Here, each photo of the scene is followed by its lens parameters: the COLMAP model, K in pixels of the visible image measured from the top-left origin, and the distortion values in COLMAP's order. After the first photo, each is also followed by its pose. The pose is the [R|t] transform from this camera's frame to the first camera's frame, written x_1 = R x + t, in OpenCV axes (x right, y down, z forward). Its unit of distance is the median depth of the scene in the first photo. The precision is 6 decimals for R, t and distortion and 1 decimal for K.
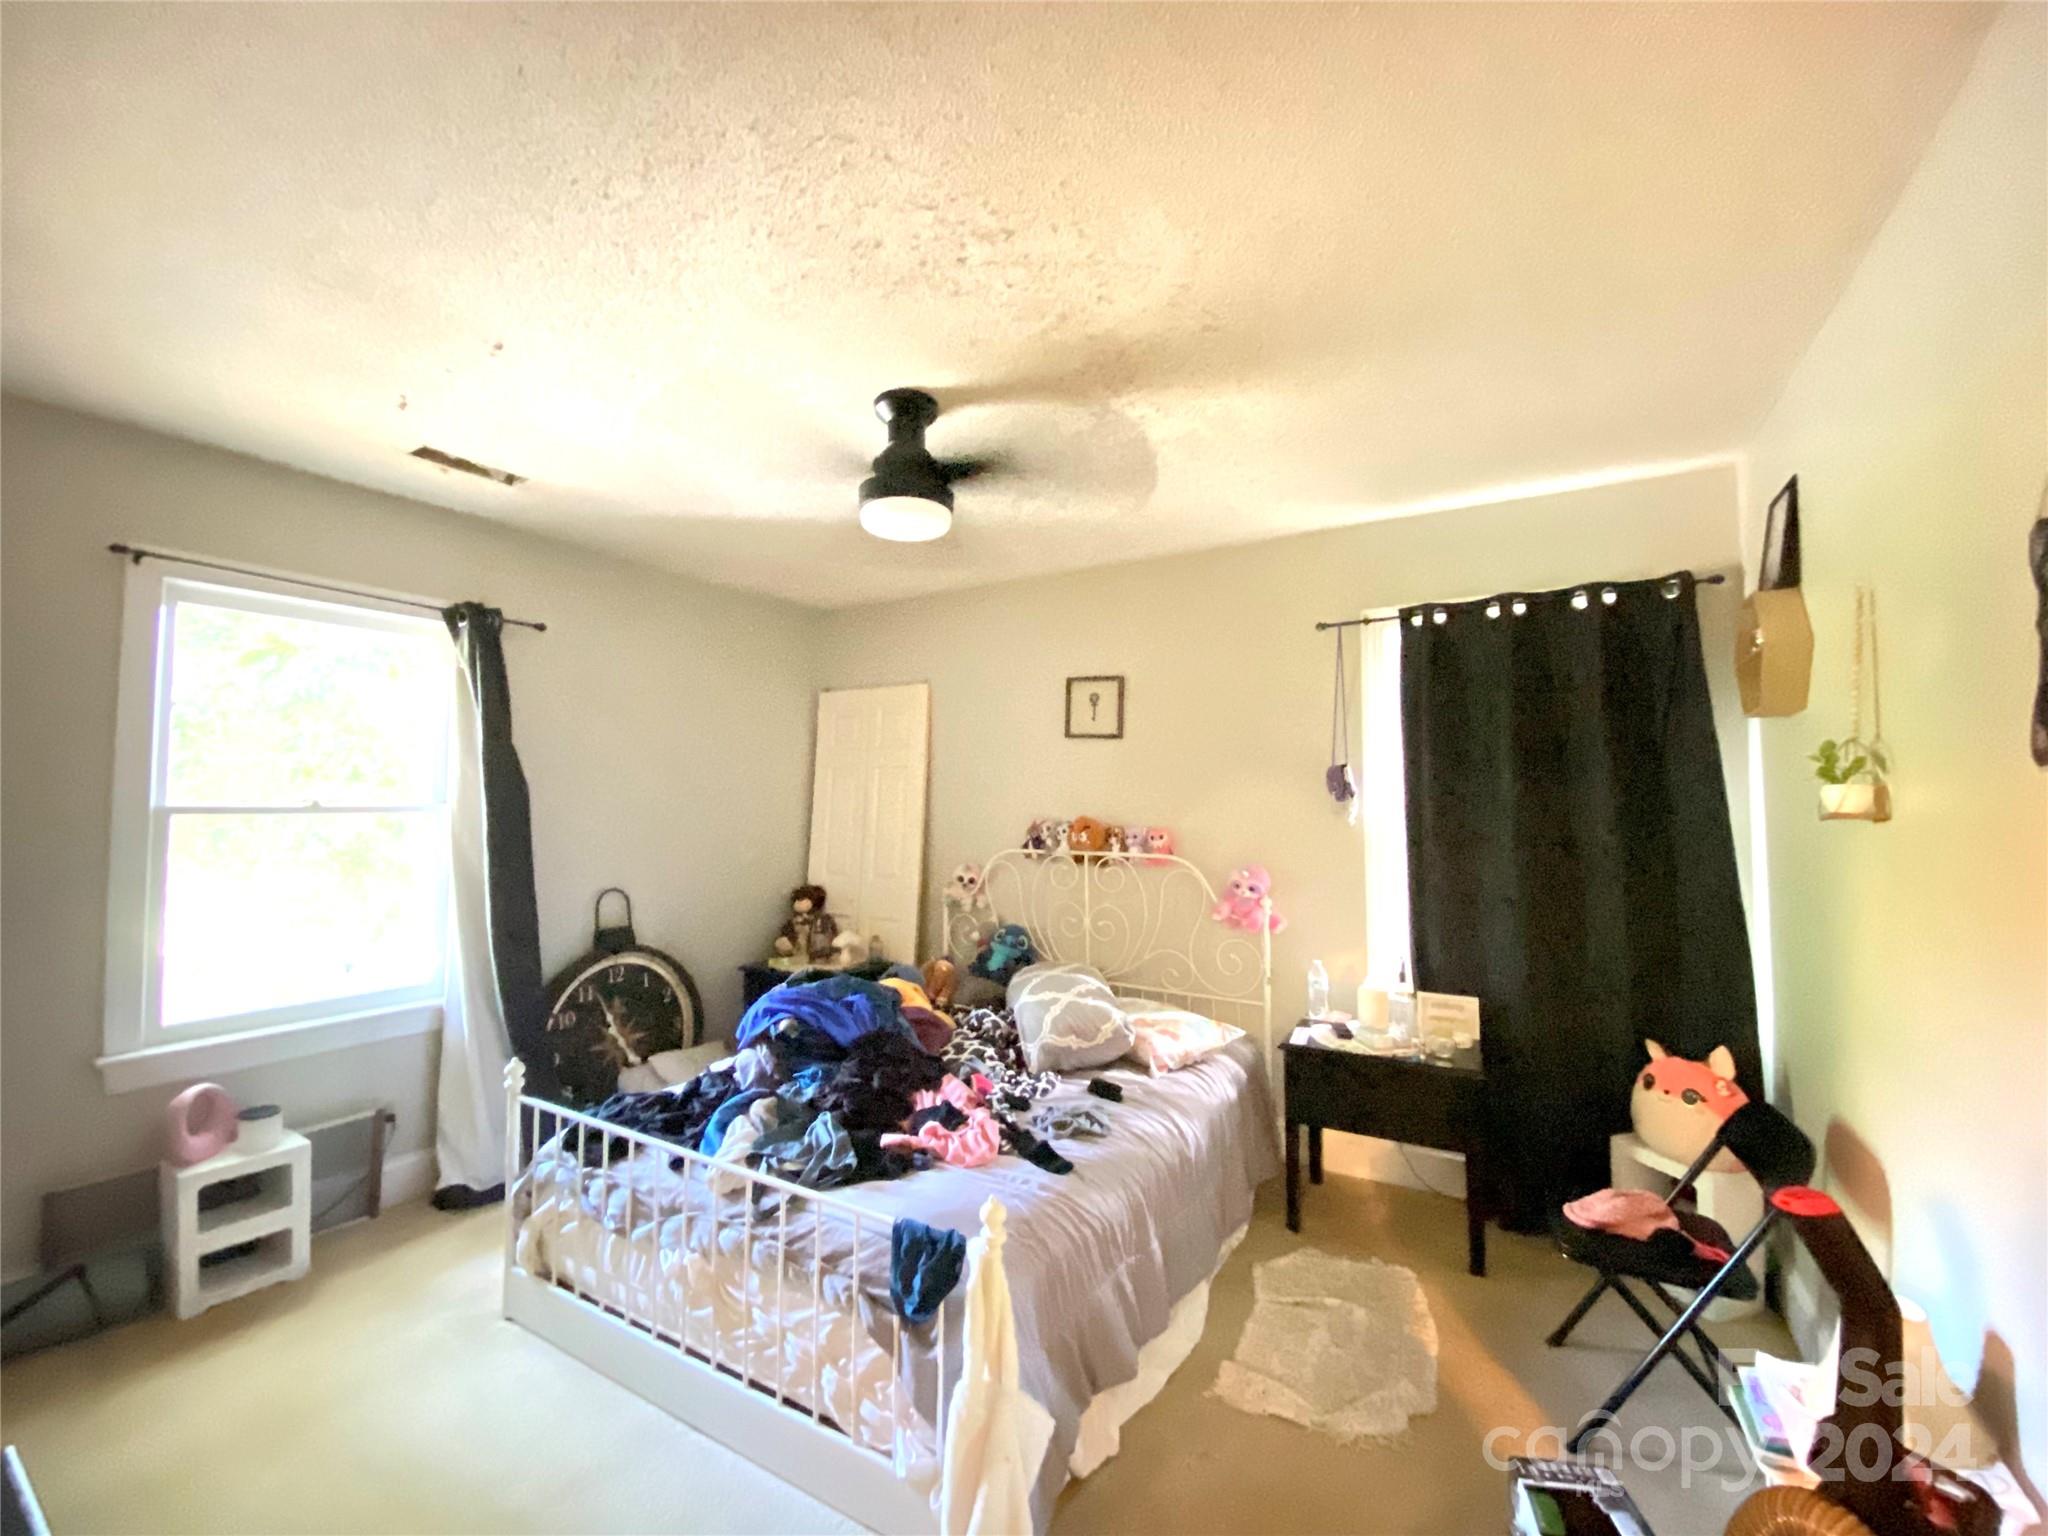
lens RADIAL K [[822.0, 0, 1024.0], [0, 822.0, 768.0], [0, 0, 1]] dist [-0.000563, -0.000071]
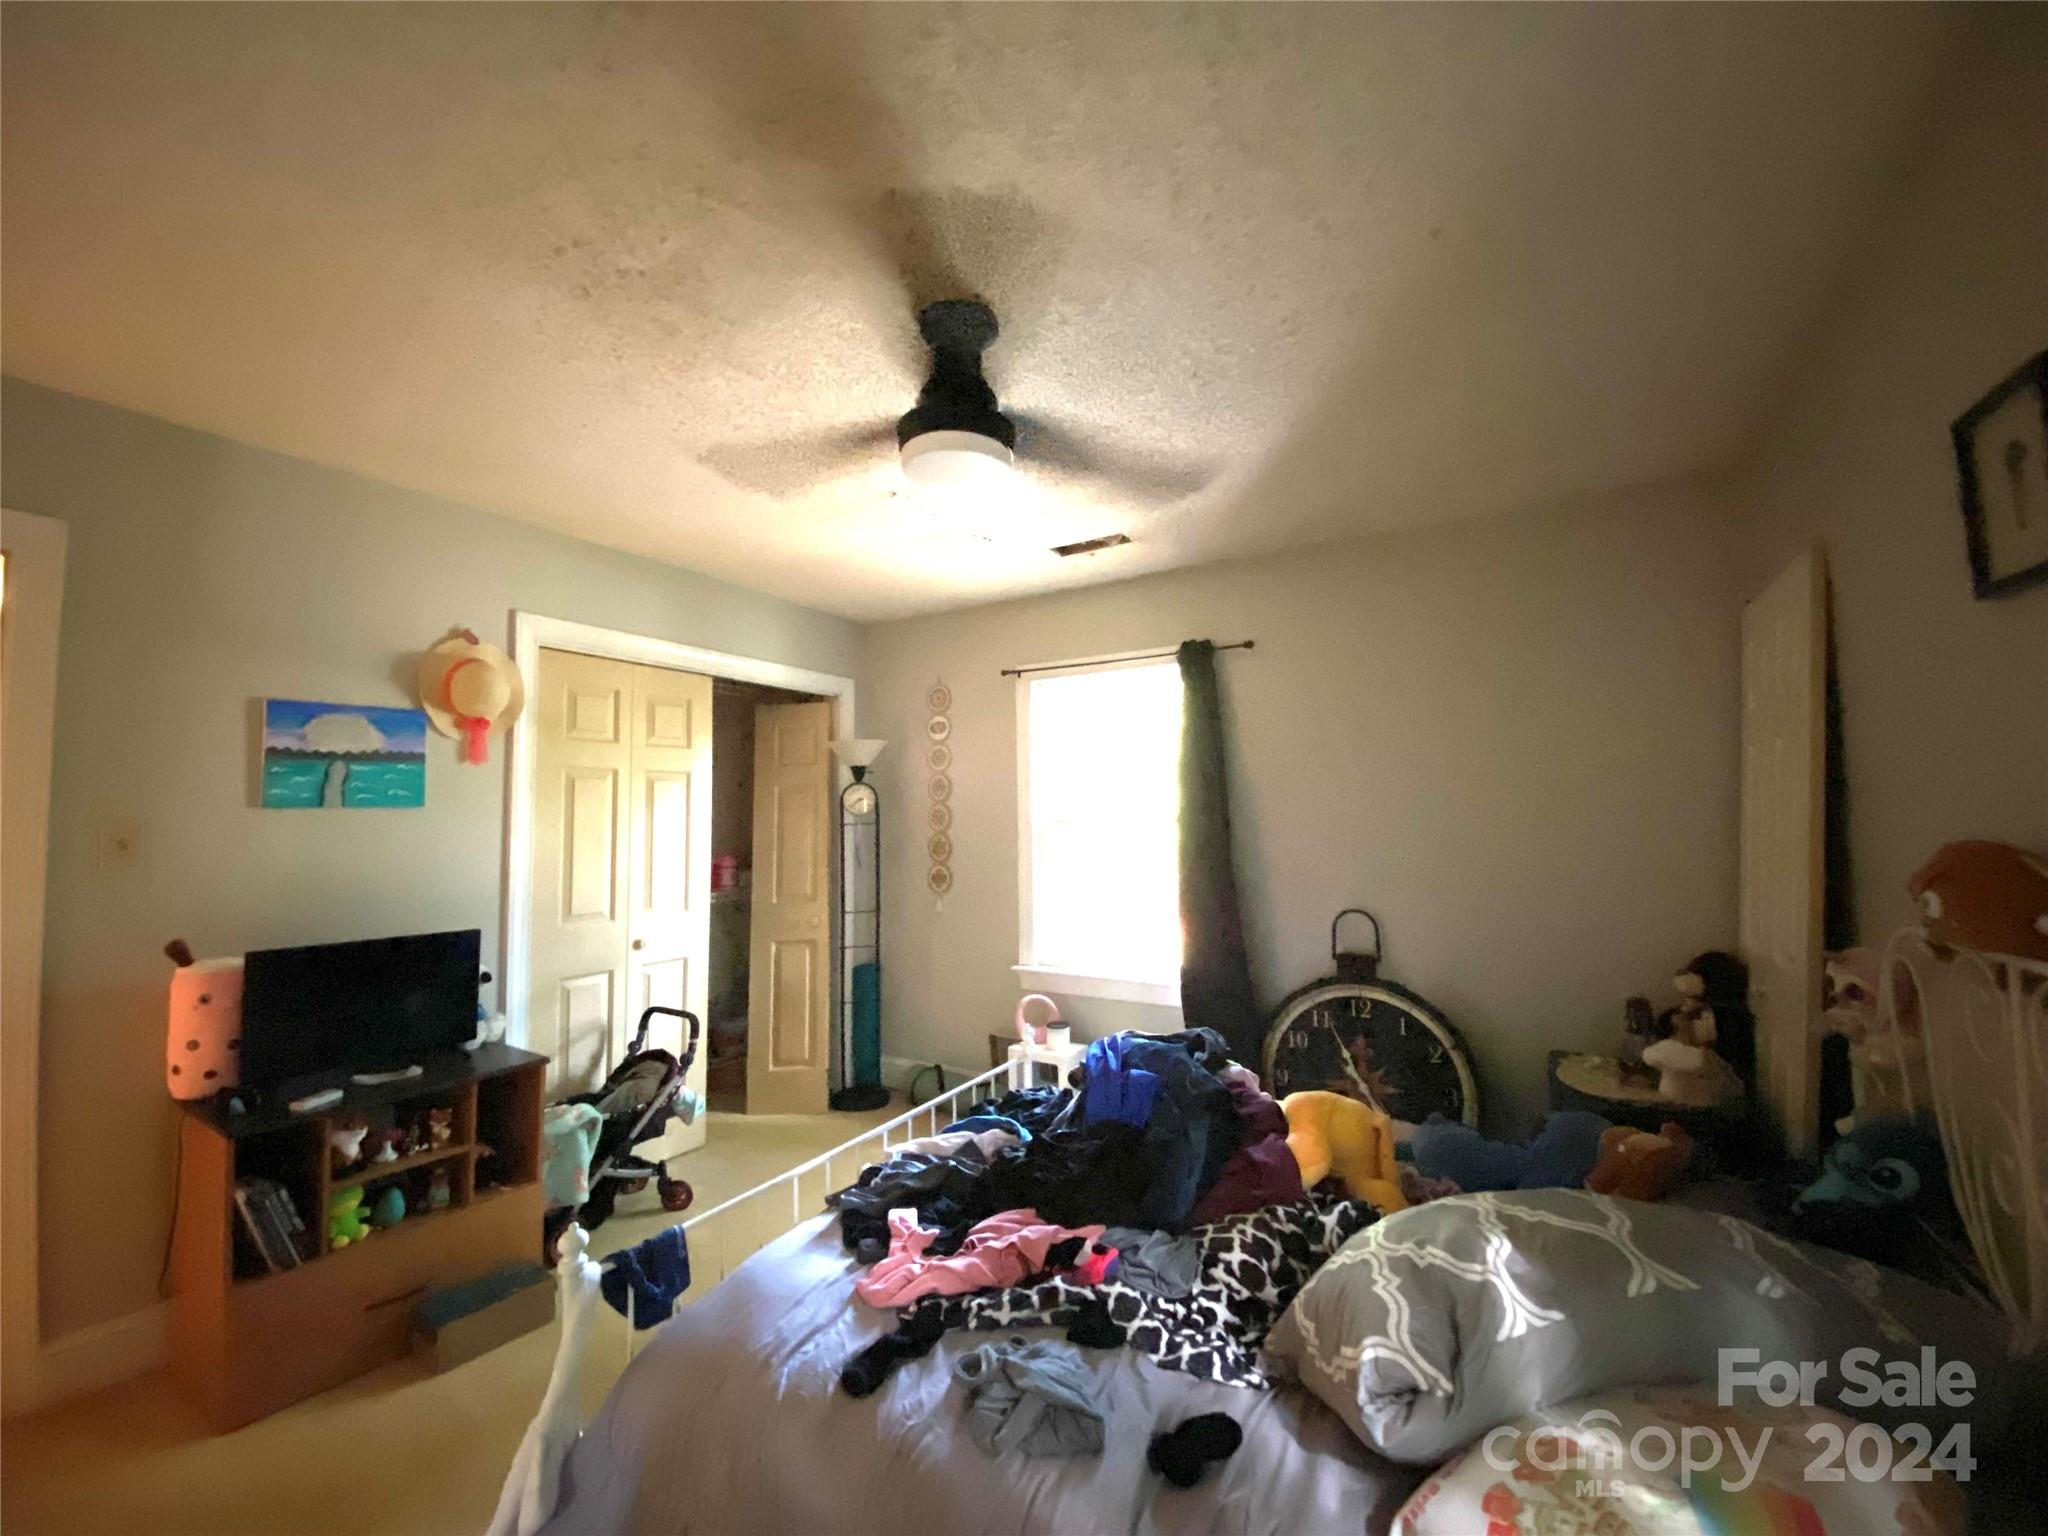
lens RADIAL K [[827.5, 0, 1024.0], [0, 827.5, 768.0], [0, 0, 1]] dist [0.000747, 0.000039]
pose [[-0.011919, -0.068901, -0.997552, 0.482505], [0.056009, 0.996011, -0.069463, 0.043581], [0.998359, -0.056700, -0.008012, 0.783450]]
